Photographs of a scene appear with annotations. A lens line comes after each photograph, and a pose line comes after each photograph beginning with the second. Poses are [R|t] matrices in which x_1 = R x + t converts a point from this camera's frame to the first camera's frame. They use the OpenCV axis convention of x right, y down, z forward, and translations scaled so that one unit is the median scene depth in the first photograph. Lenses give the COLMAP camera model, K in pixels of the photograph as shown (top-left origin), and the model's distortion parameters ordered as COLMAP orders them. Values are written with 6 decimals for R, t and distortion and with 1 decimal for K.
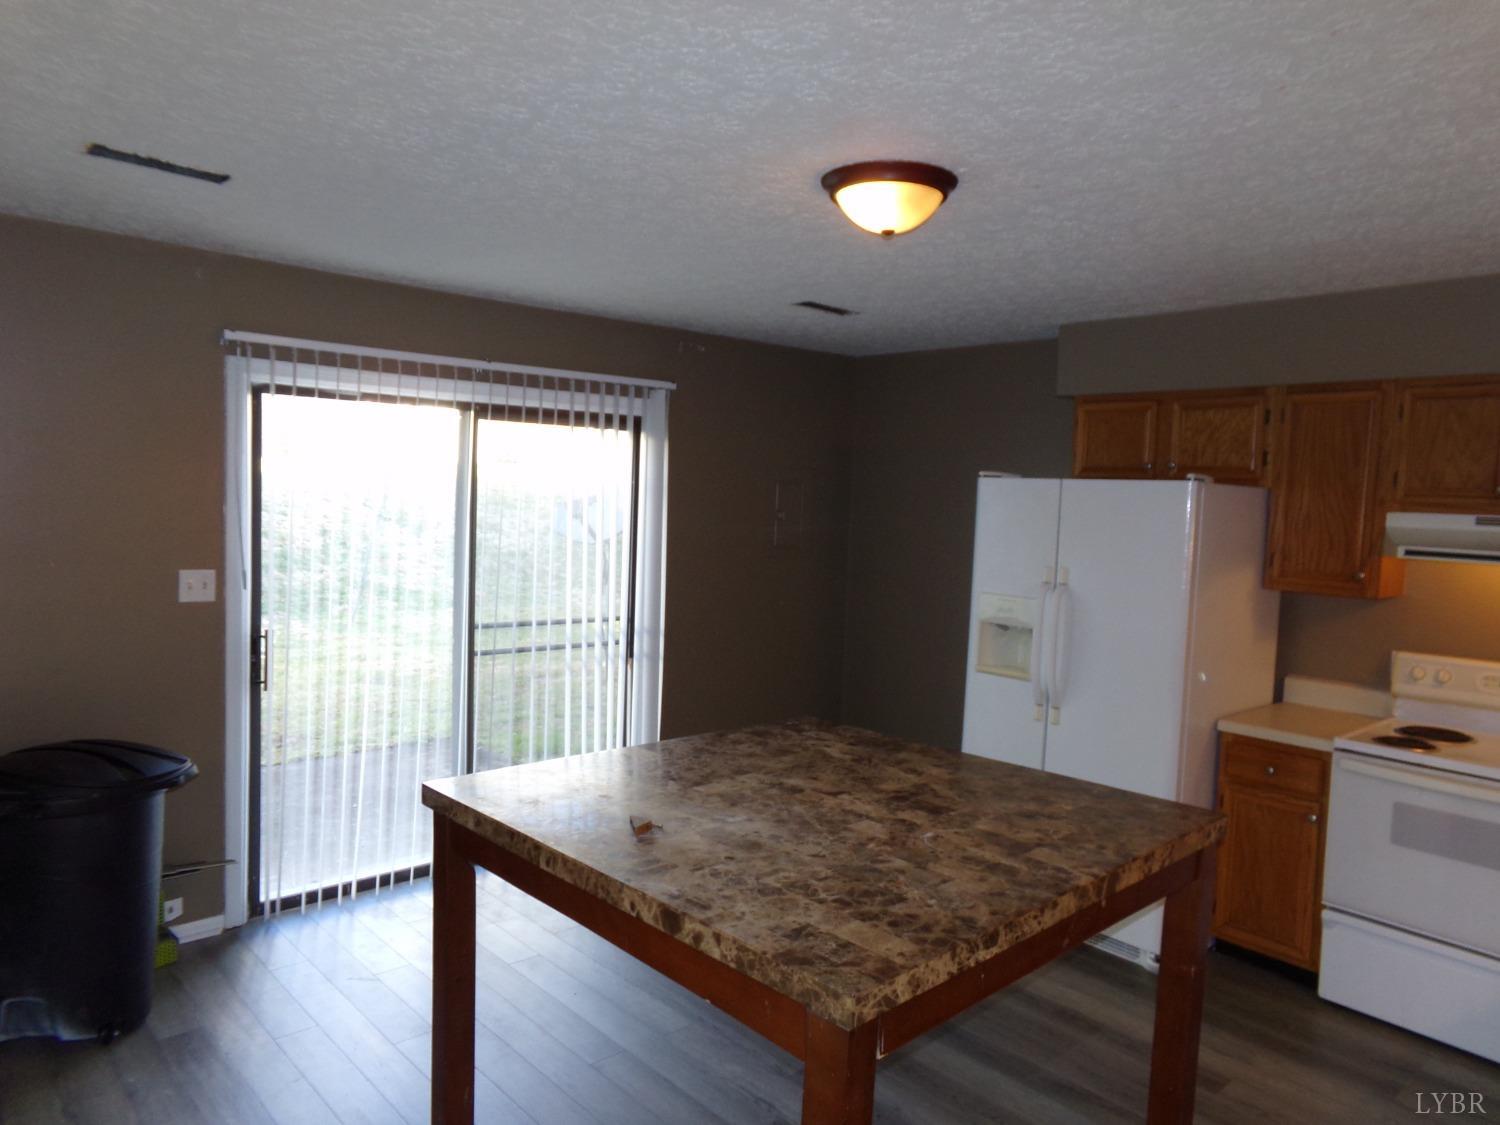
lens RADIAL K [[1029.8, 0, 752.8], [0, 1029.8, 573.0], [0, 0, 1]] dist [-0.051688, 0.005961]
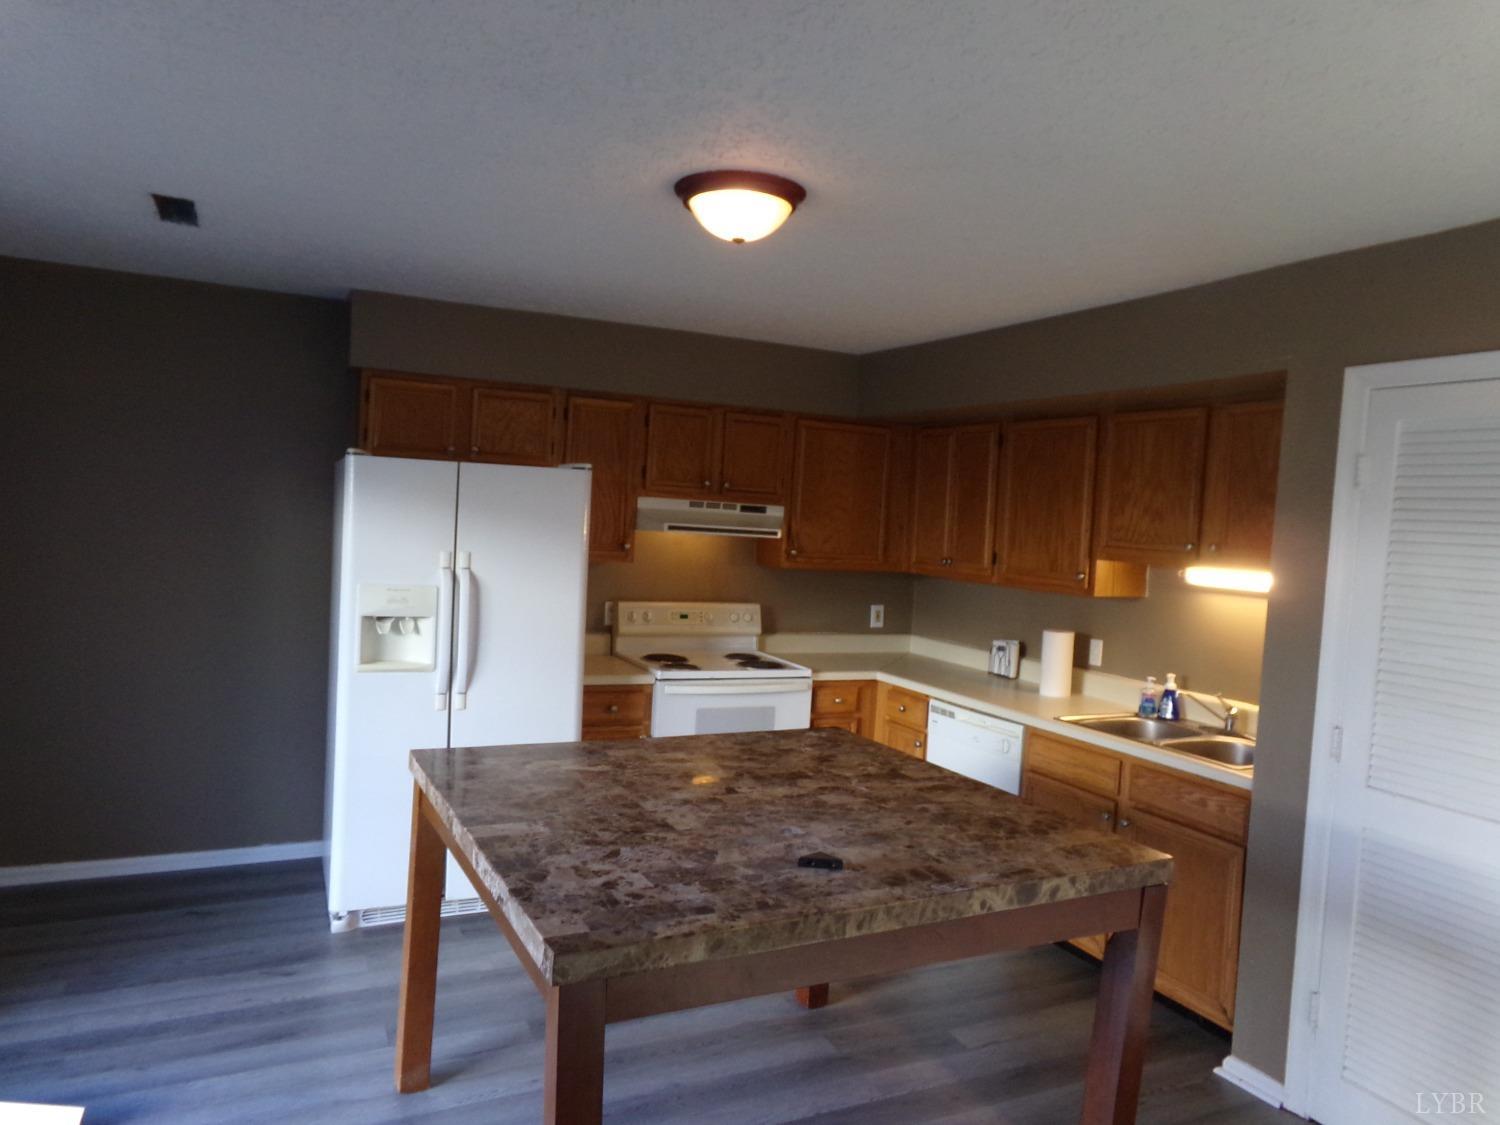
lens RADIAL K [[1029.8, 0, 752.9], [0, 1029.8, 549.6], [0, 0, 1]] dist [-0.051688, 0.005961]
pose [[0.279423, -0.048713, 0.958931, -0.959662], [0.027254, 0.998712, 0.042793, -0.070576], [-0.959781, 0.014177, 0.280391, 0.769429]]
